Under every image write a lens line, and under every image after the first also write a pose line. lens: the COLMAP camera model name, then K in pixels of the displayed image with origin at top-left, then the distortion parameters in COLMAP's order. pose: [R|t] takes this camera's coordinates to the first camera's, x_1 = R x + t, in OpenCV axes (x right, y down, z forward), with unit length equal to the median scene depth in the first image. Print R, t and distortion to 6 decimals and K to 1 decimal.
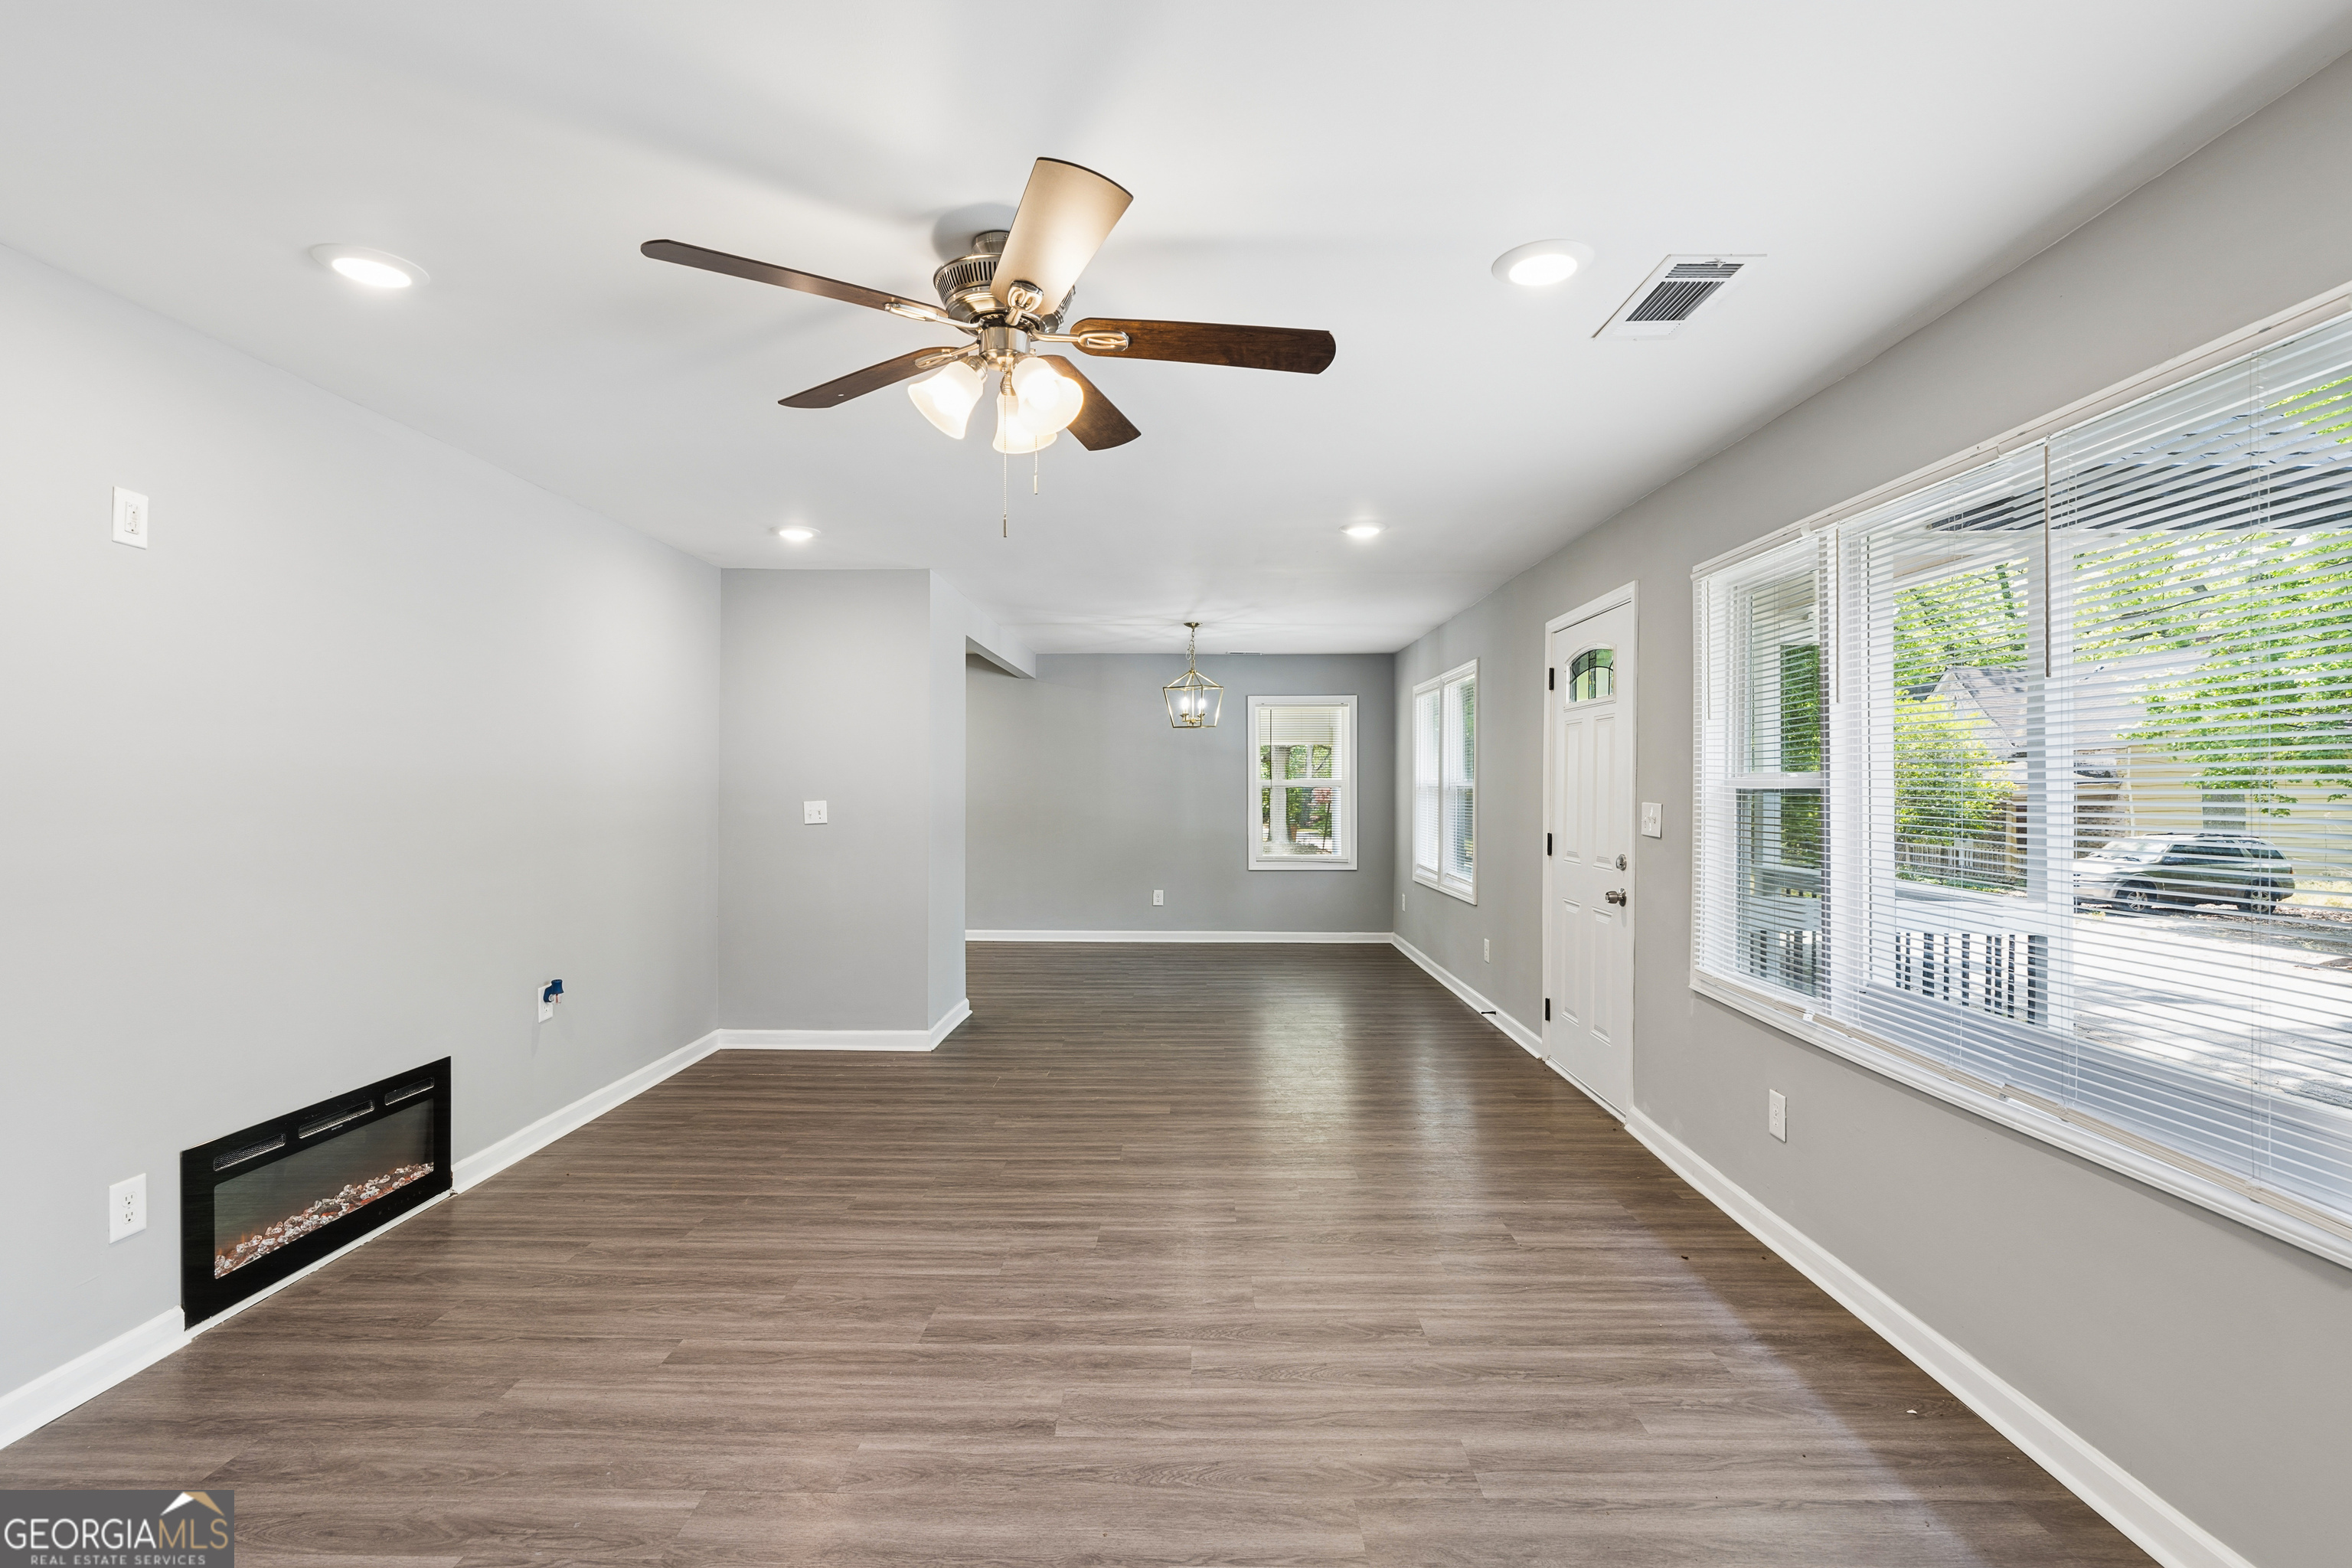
lens RADIAL K [[1093.2, 0, 1183.0], [0, 1093.2, 783.3], [0, 0, 1]] dist [-0.001943, 0.000765]
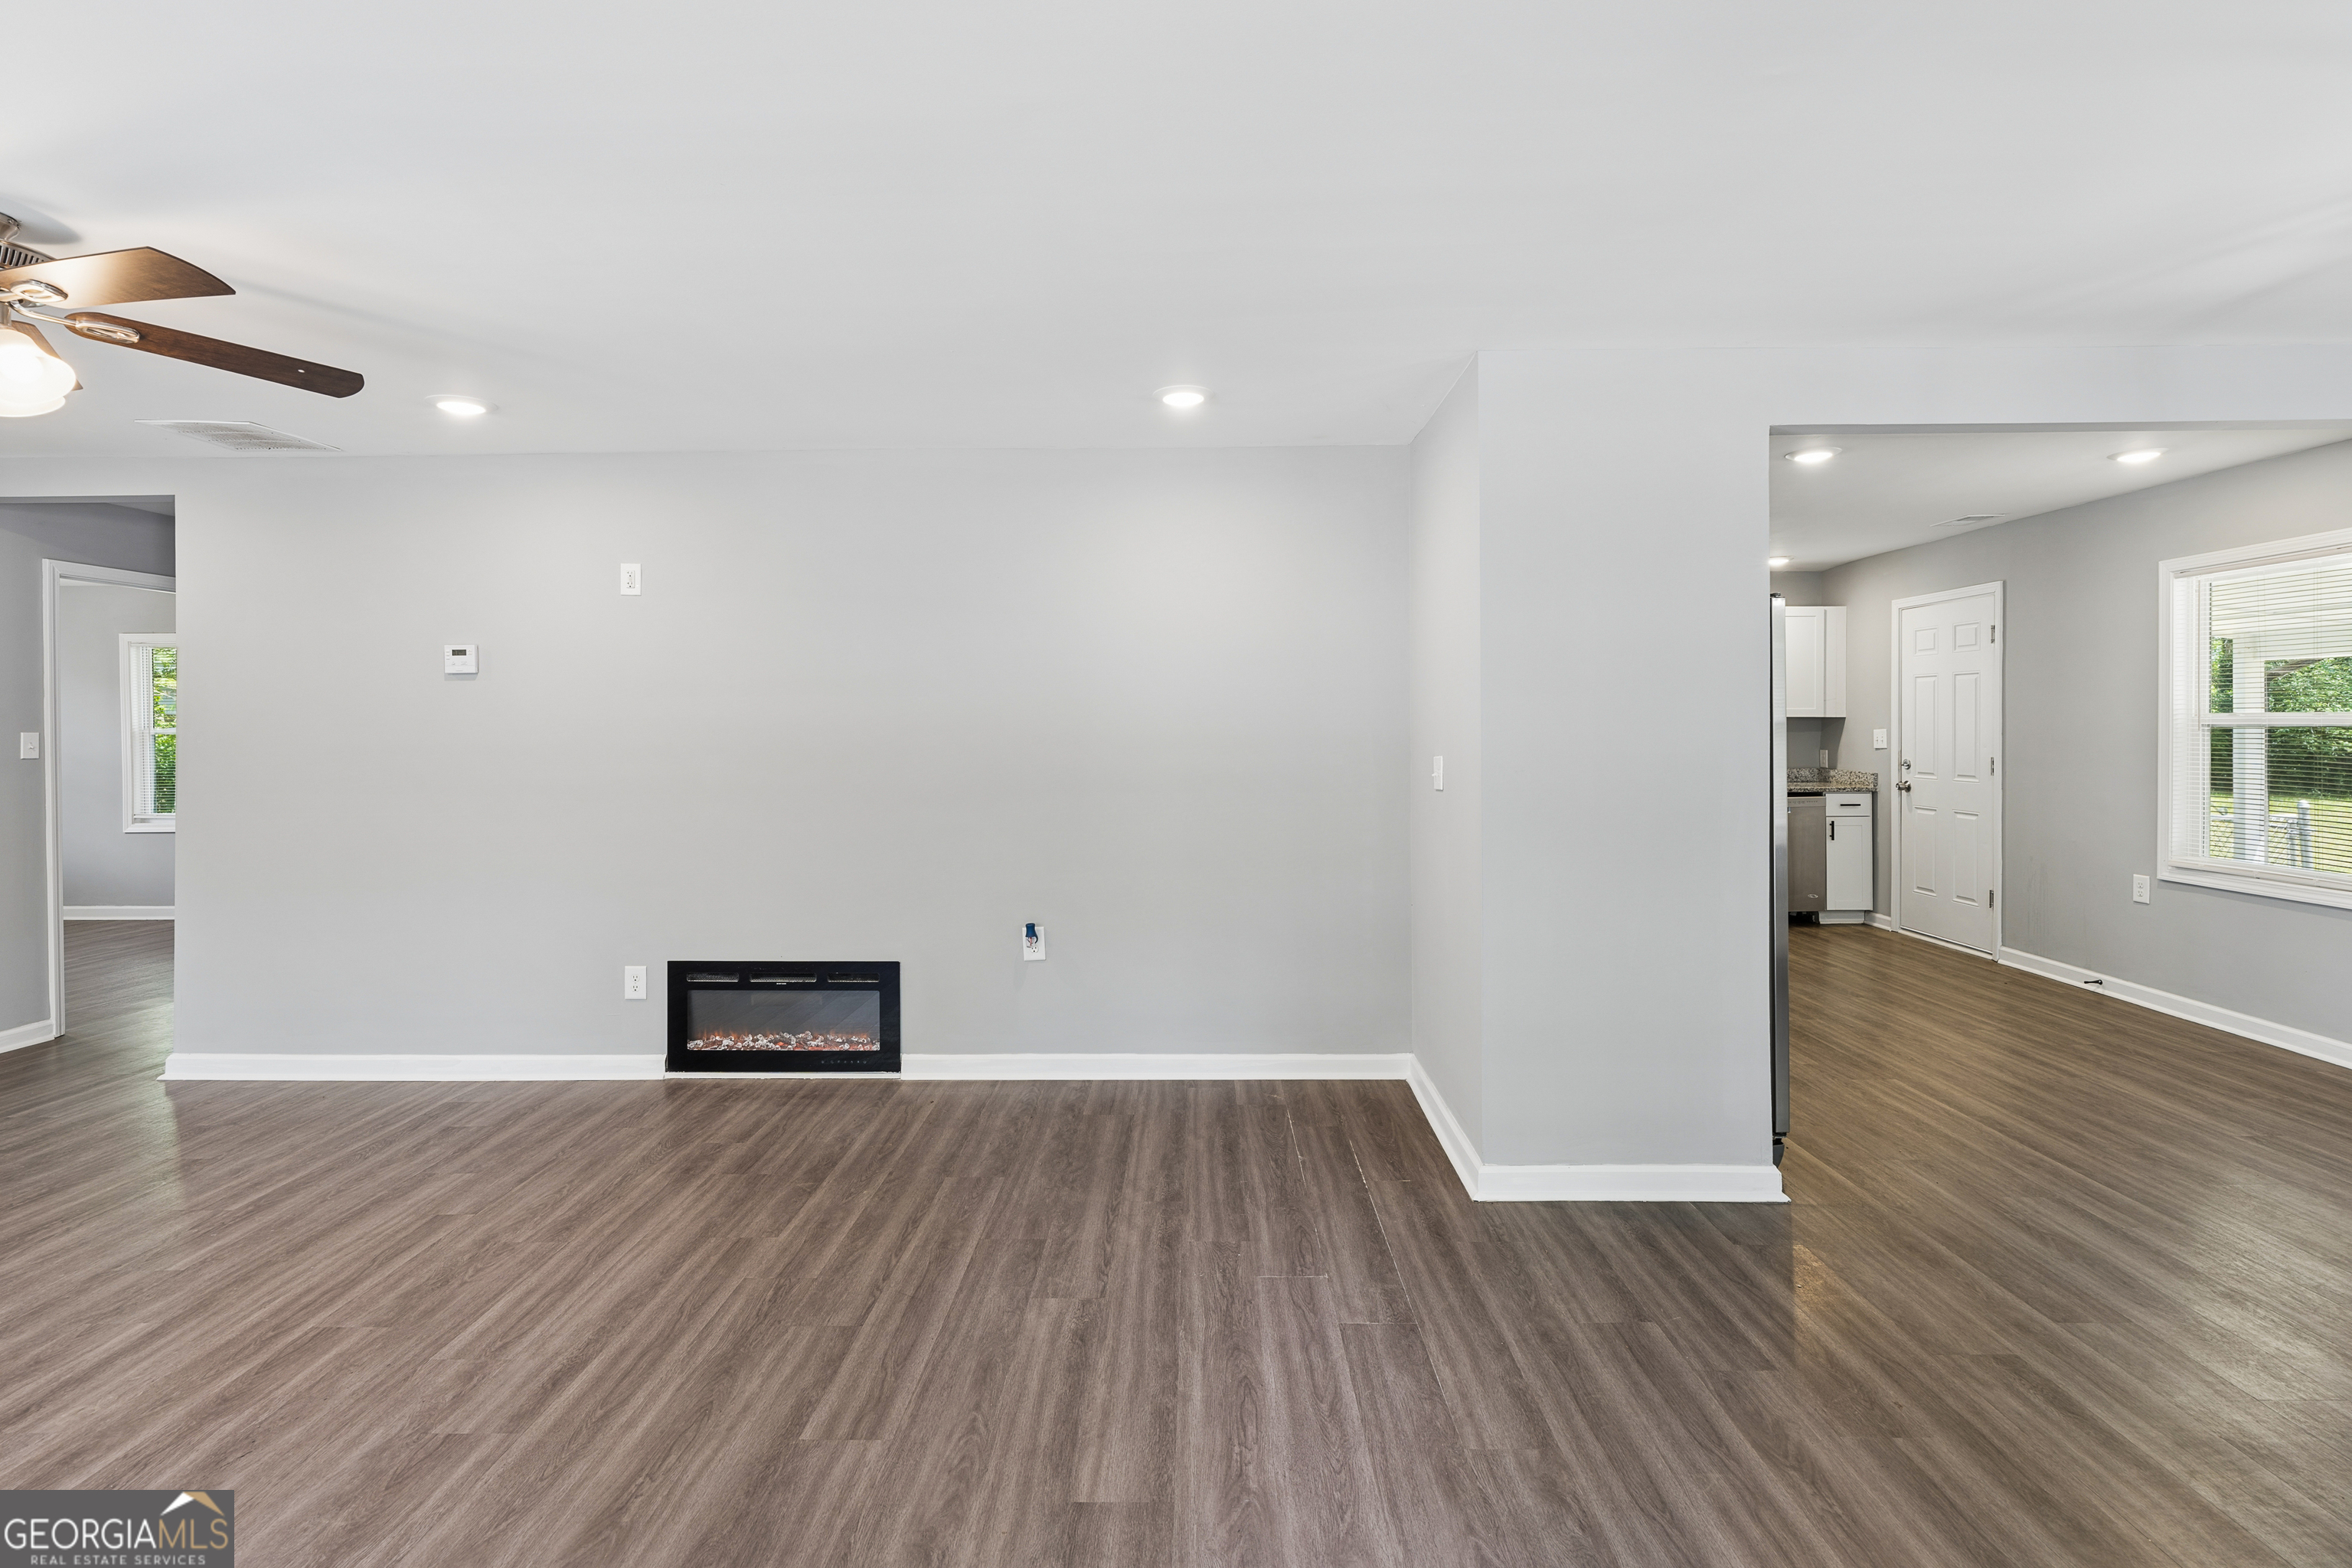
lens RADIAL K [[1090.6, 0, 1180.6], [0, 1090.6, 730.7], [0, 0, 1]] dist [-0.002778, 0.001835]
pose [[-0.004544, 0.002392, -0.999987, 0.595202], [0.006450, 0.999976, 0.002363, -0.006758], [0.999969, -0.006439, -0.004559, 1.486443]]
